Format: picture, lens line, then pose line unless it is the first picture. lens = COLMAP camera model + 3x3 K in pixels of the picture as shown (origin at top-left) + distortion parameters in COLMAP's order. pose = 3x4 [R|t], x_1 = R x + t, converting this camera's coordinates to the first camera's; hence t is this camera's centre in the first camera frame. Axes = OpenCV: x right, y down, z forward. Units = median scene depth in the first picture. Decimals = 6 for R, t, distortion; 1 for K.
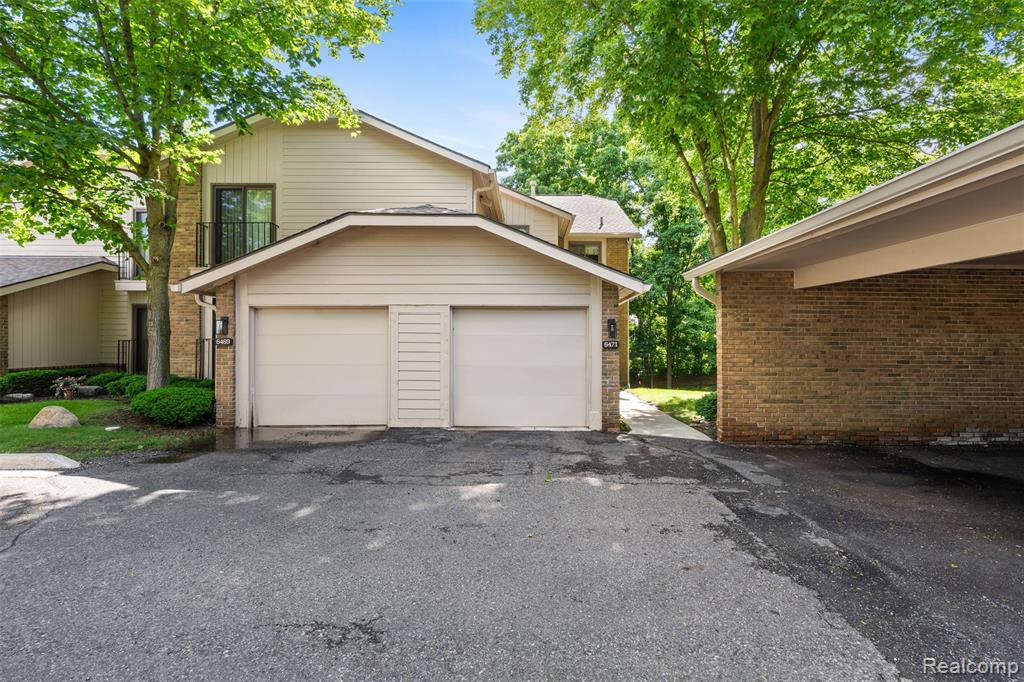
lens RADIAL K [[457.7, 0, 512.0], [0, 457.7, 341.0], [0, 0, 1]] dist [0.000560, 0.000187]
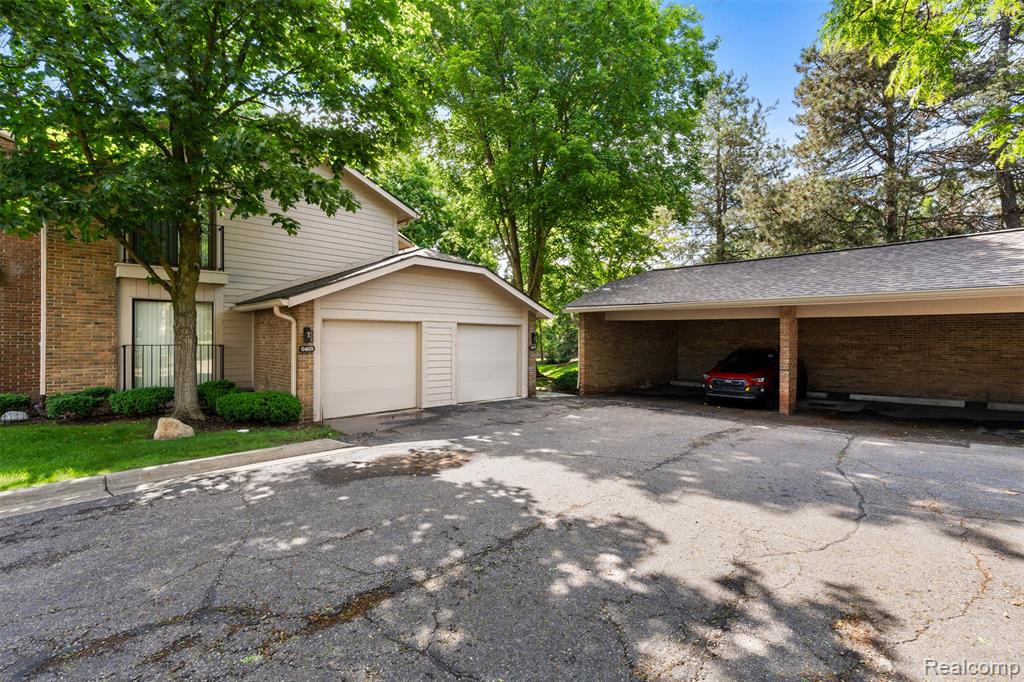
lens RADIAL K [[457.7, 0, 512.0], [0, 457.7, 341.0], [0, 0, 1]] dist [0.000560, 0.000187]
pose [[0.710840, -0.000799, 0.703354, -1.057305], [0.000529, 1.000000, 0.000601, -0.017673], [-0.703354, -0.000055, 0.710840, -0.184078]]
